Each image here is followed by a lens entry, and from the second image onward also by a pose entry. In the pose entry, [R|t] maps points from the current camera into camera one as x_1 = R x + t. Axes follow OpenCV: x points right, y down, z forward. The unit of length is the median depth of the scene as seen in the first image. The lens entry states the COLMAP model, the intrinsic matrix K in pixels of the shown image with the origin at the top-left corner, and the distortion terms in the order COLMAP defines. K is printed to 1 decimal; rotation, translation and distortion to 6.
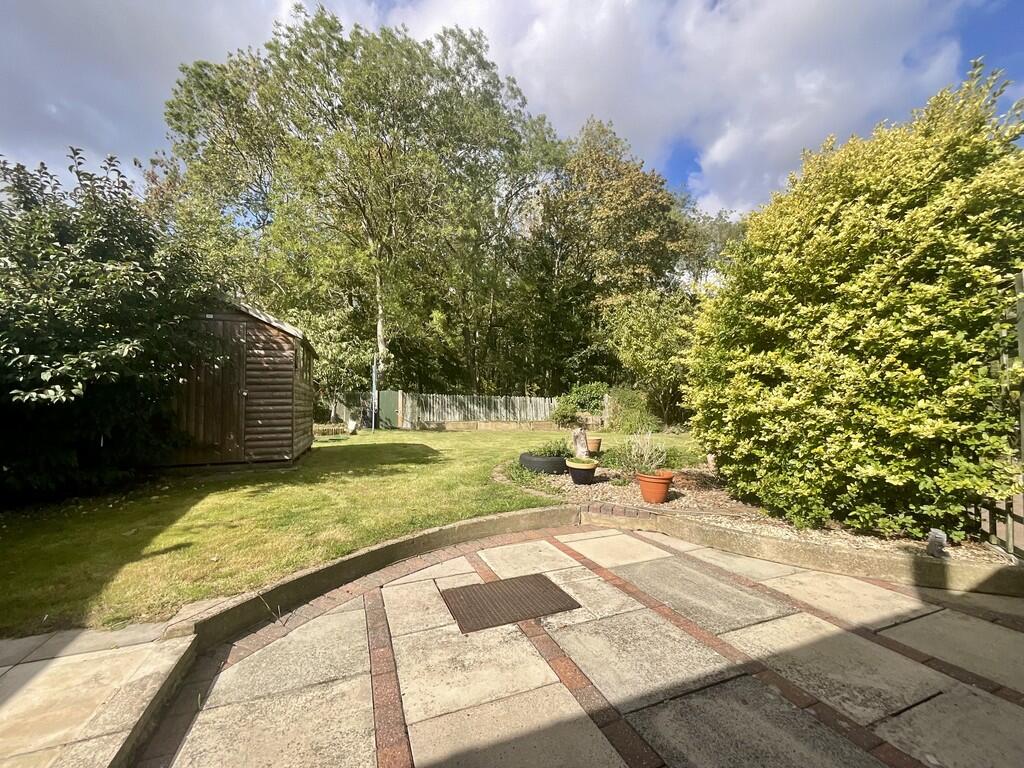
lens RADIAL K [[419.0, 0, 514.0], [0, 419.0, 384.9], [0, 0, 1]] dist [-0.000796, 0.000171]
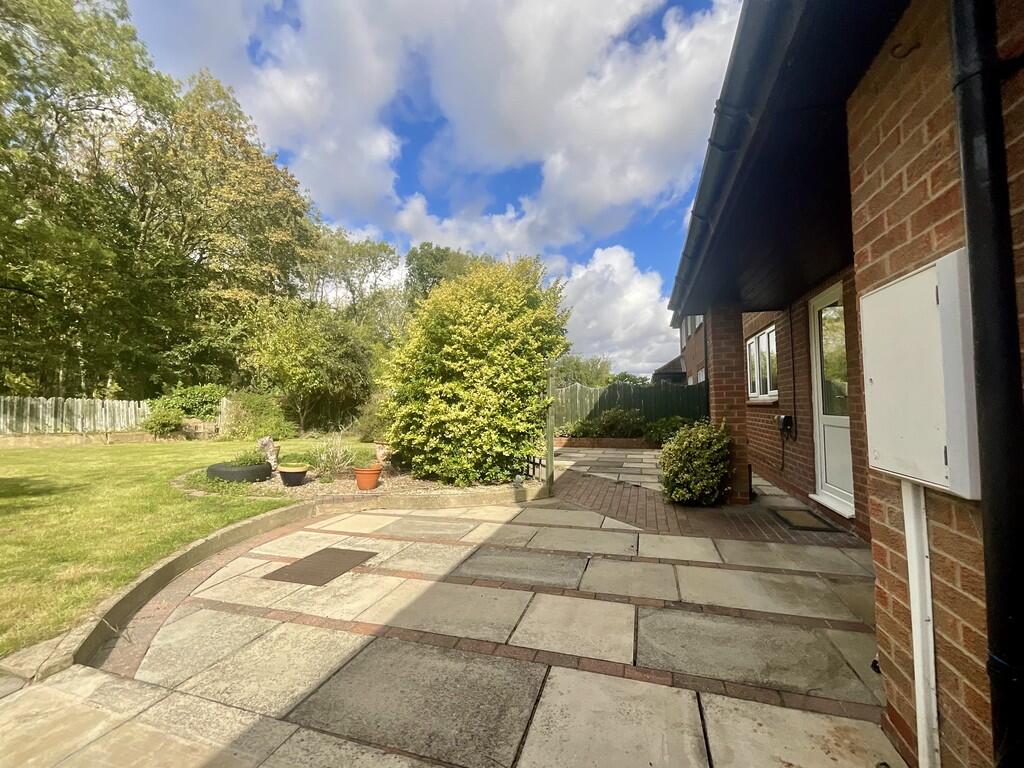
lens RADIAL K [[419.0, 0, 514.0], [0, 419.0, 384.9], [0, 0, 1]] dist [-0.000796, 0.000171]
pose [[0.623848, 0.046690, 0.780149, -0.568325], [-0.040371, 0.998806, -0.027494, -0.040282], [-0.780502, -0.014344, 0.624989, -0.240401]]
